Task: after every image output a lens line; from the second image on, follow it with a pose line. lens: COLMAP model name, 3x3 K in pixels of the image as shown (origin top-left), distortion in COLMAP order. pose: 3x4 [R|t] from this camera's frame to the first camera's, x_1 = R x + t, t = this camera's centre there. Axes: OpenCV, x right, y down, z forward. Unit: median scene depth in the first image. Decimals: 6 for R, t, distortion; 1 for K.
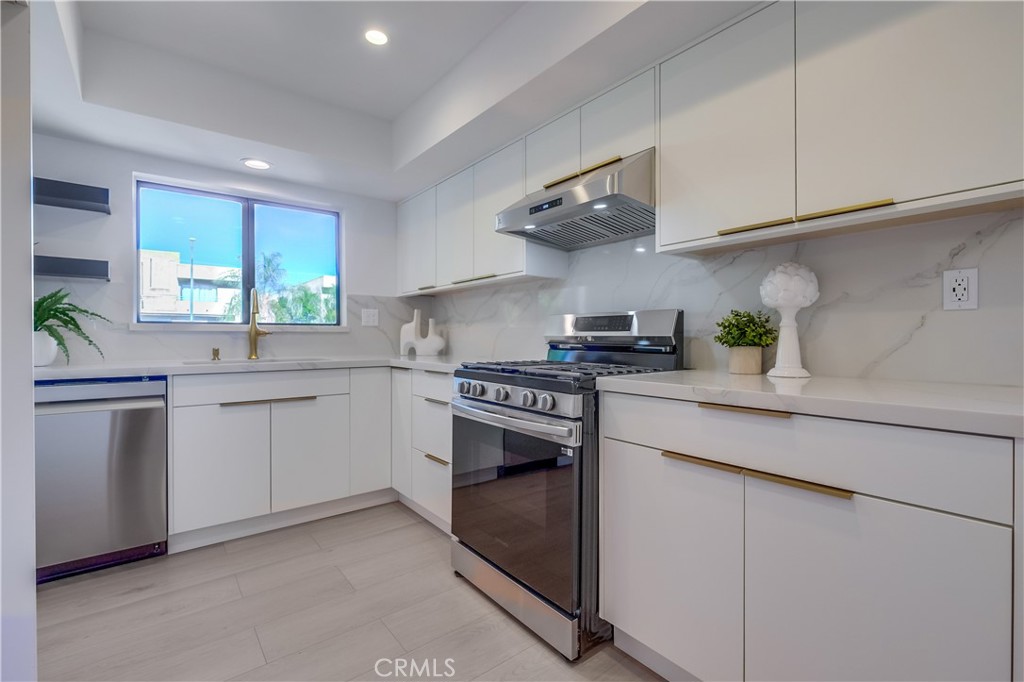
lens RADIAL K [[454.1, 0, 511.7], [0, 454.1, 340.4], [0, 0, 1]] dist [-0.000004, 0.000341]
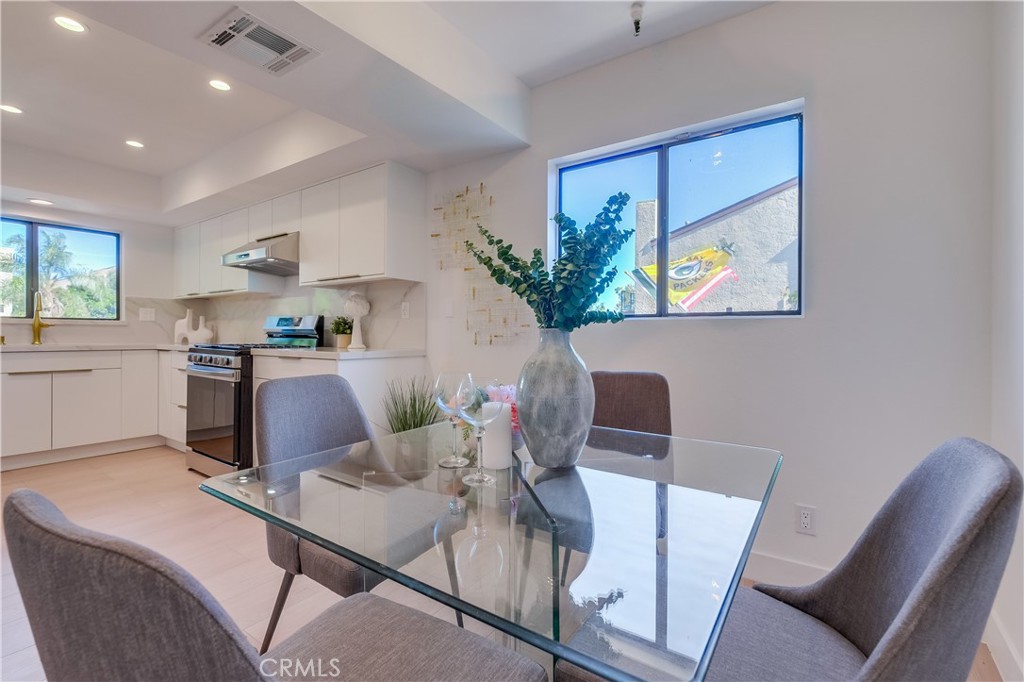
lens RADIAL K [[454.1, 0, 512.9], [0, 454.1, 336.4], [0, 0, 1]] dist [-0.000004, 0.000341]
pose [[0.955797, 0.004423, 0.293994, 0.397506], [-0.004007, 0.999990, -0.002016, 0.014800], [-0.294000, 0.000749, 0.955805, -0.725998]]
